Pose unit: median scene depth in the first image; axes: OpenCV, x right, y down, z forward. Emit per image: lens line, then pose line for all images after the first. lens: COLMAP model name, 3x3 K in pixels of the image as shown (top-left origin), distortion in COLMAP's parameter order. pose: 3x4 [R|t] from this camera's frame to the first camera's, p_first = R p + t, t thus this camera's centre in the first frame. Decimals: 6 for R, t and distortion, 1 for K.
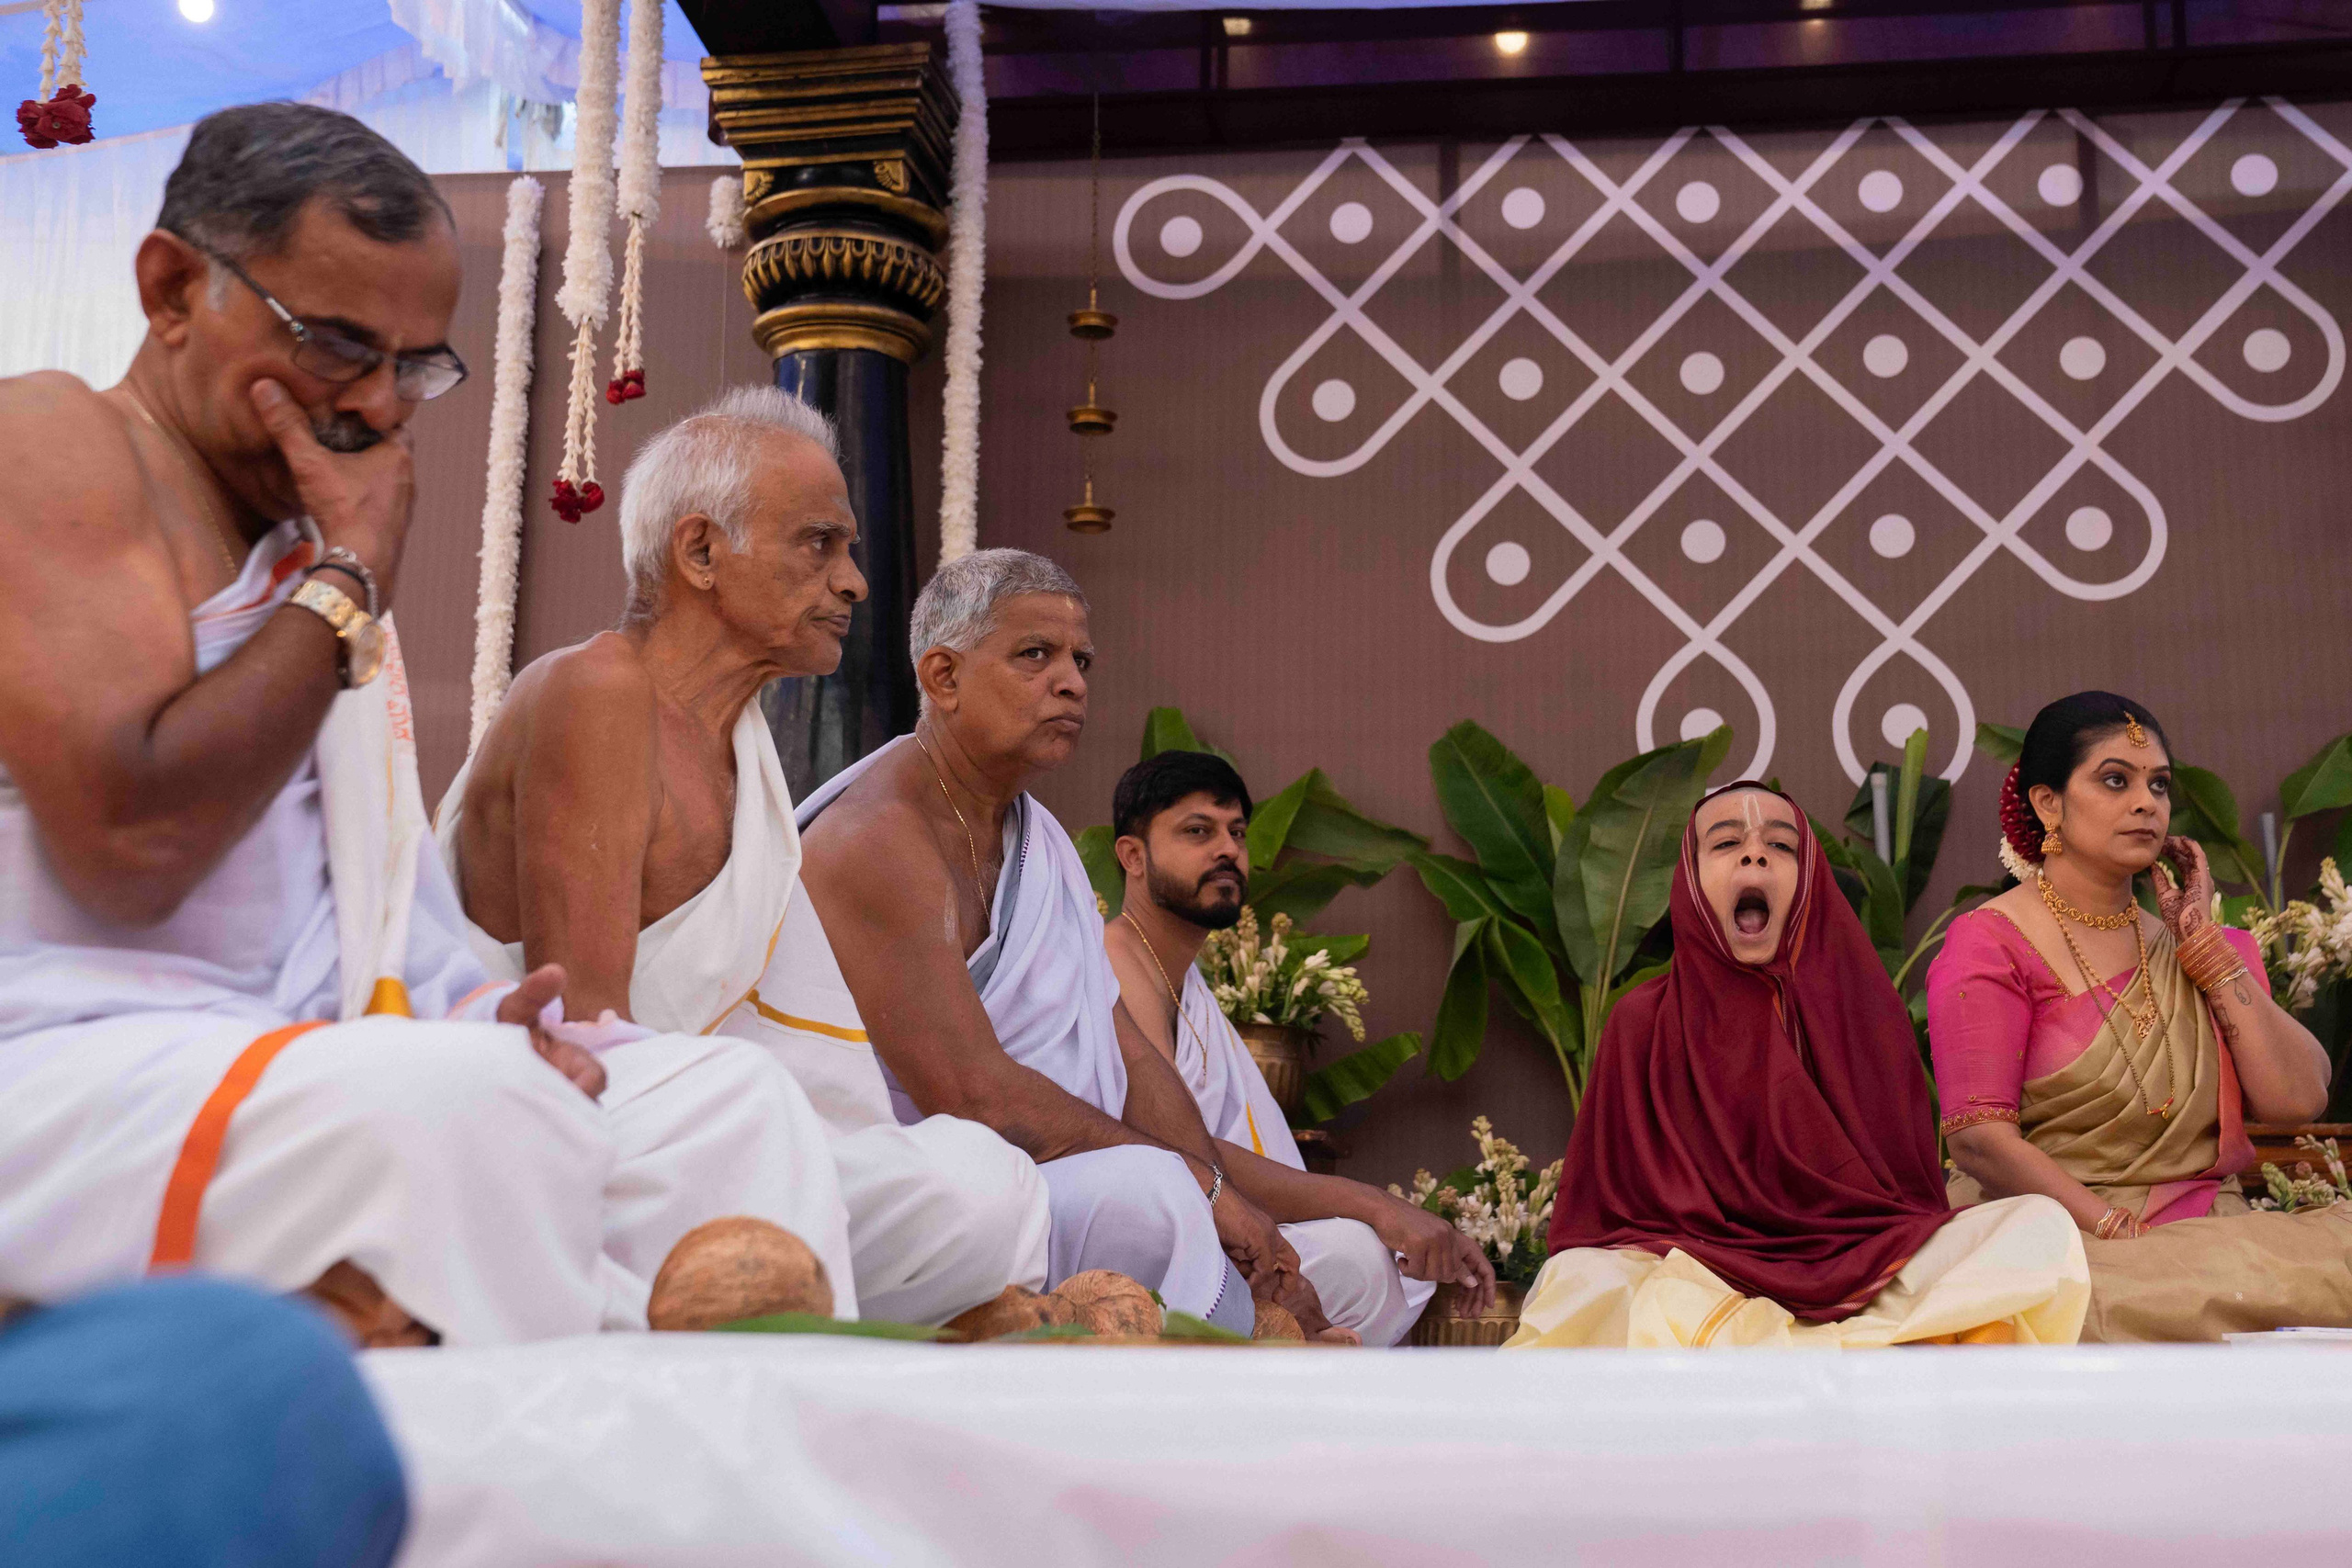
lens RADIAL K [[2593.2, 0, 1177.3], [0, 2593.2, 784.8], [0, 0, 1]] dist [-0.006367, 0.000000]
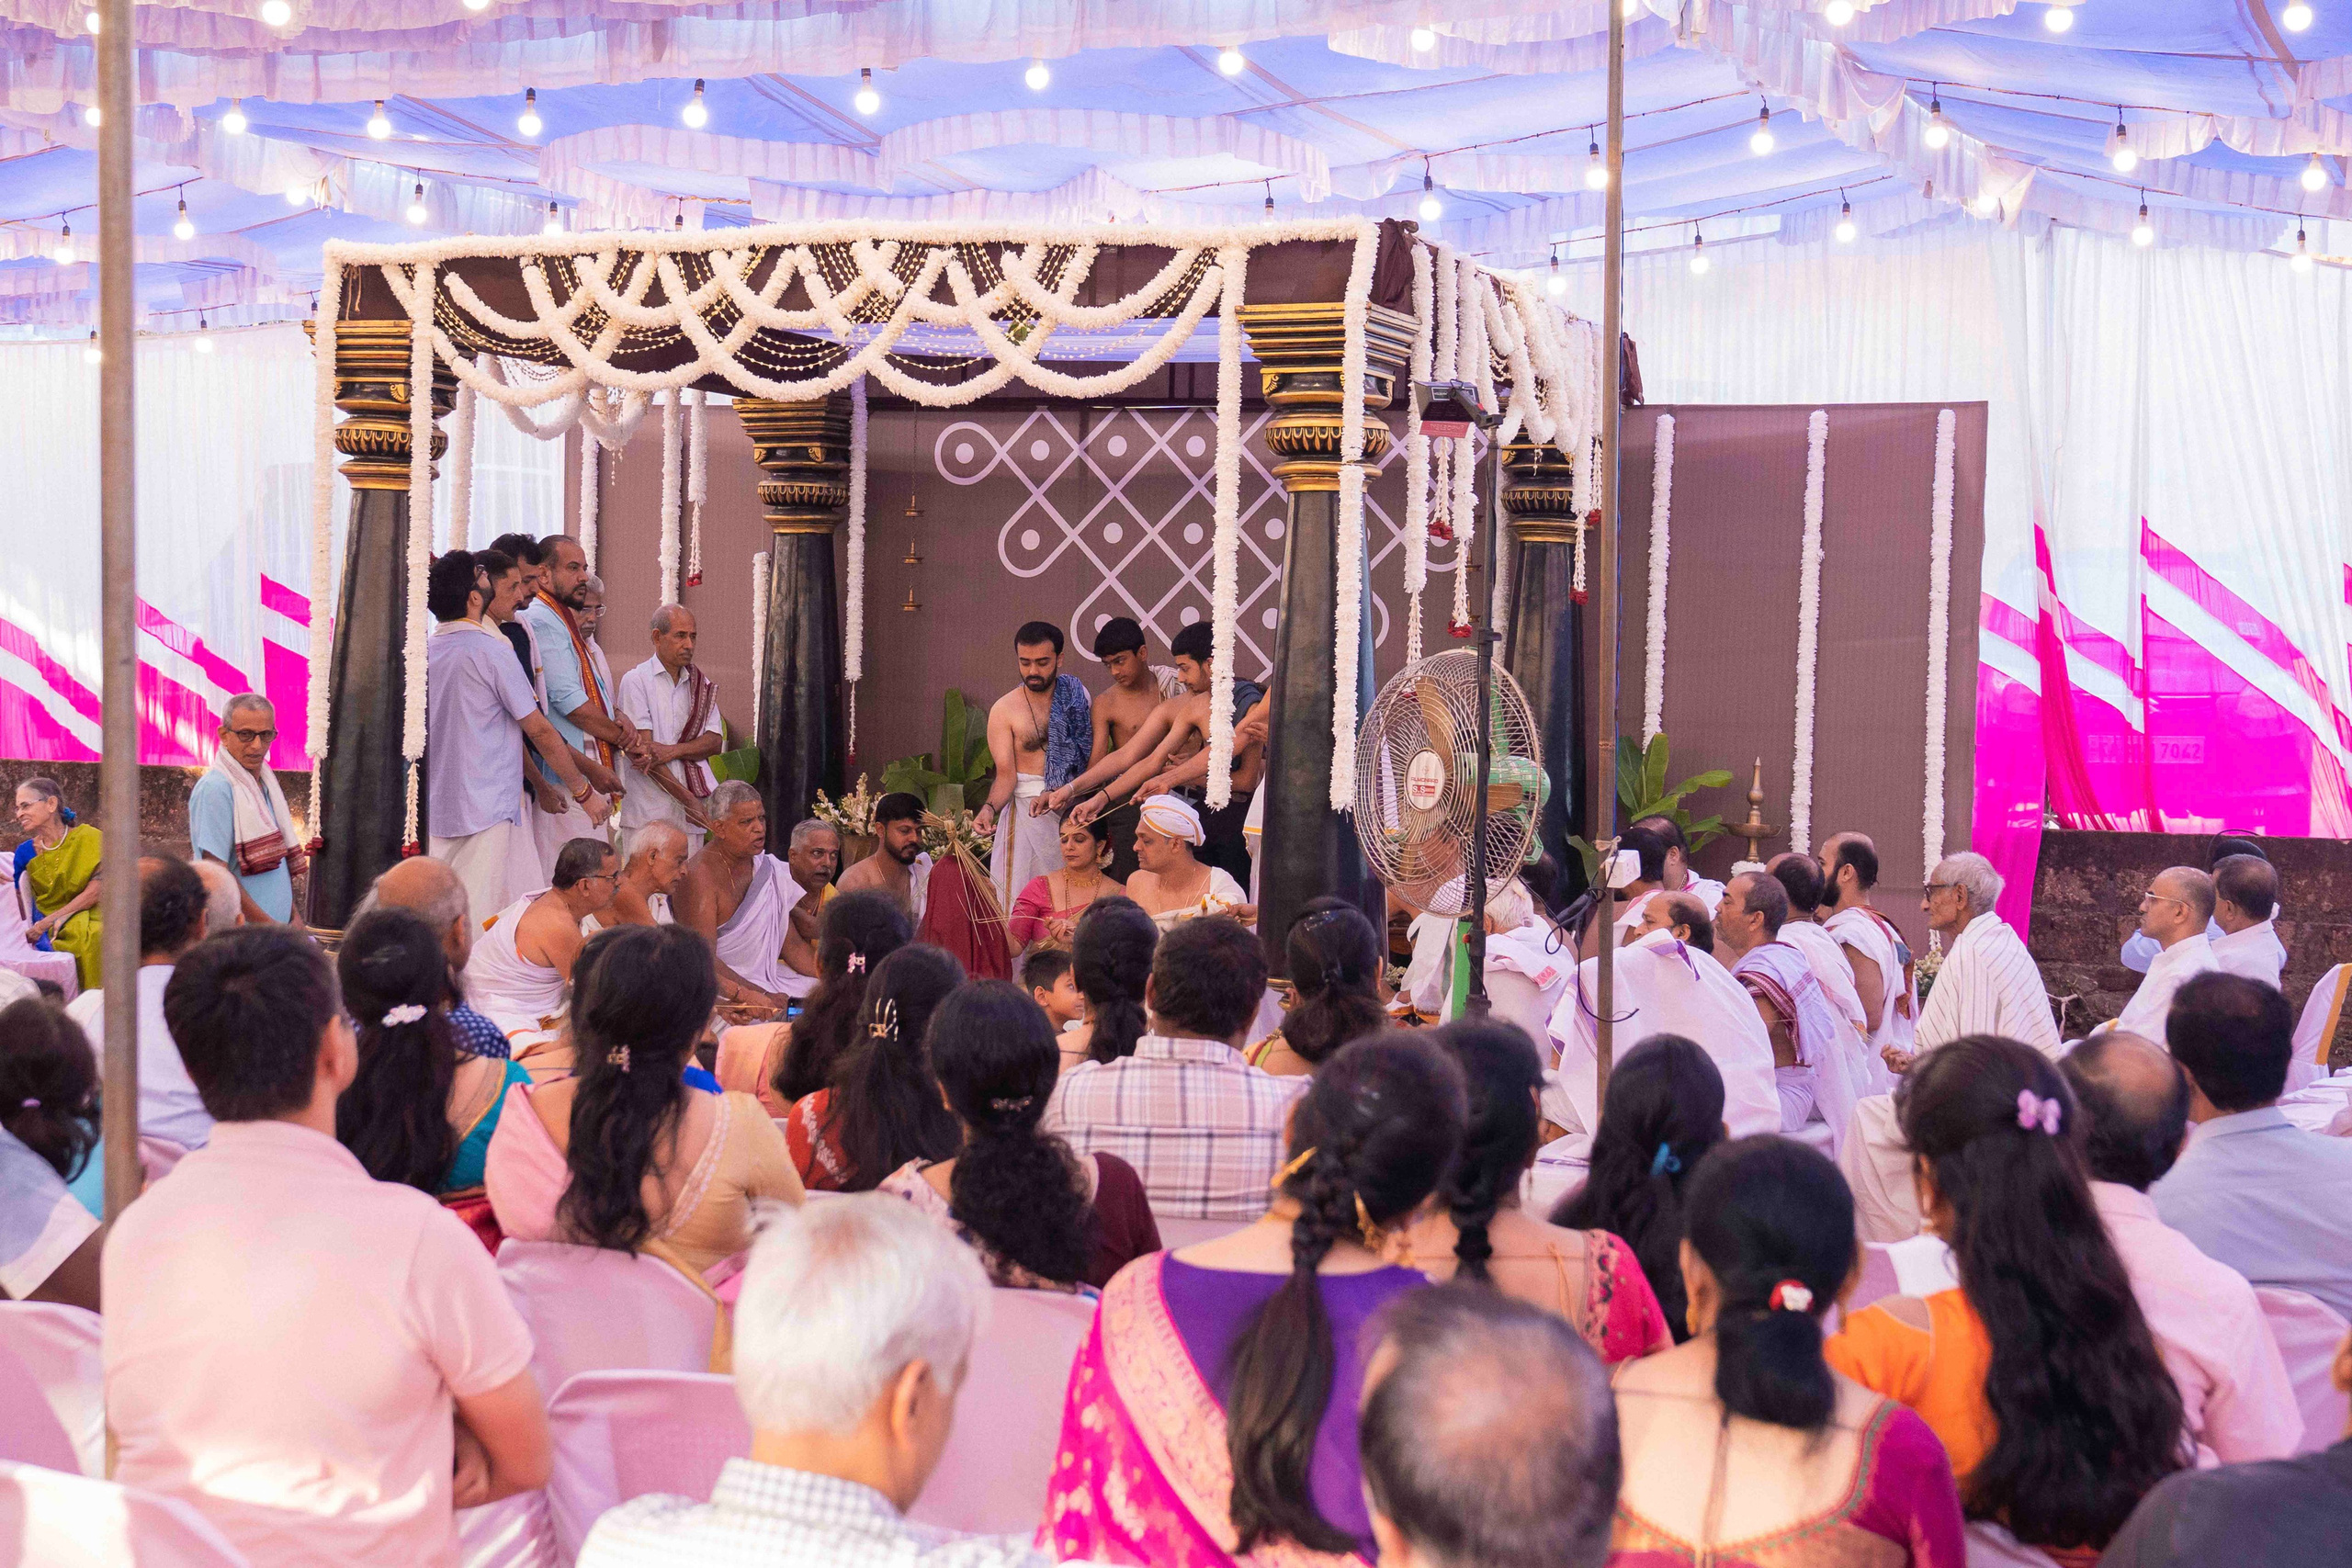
lens RADIAL K [[3669.5, 0, 1175.6], [0, 3669.5, 784.6], [0, 0, 1]] dist [0.006524, 0.000000]
pose [[0.971323, 0.022987, -0.236650, 0.906205], [0.037480, 0.968069, 0.247867, -0.706598], [0.234791, -0.249628, 0.939446, -1.871143]]
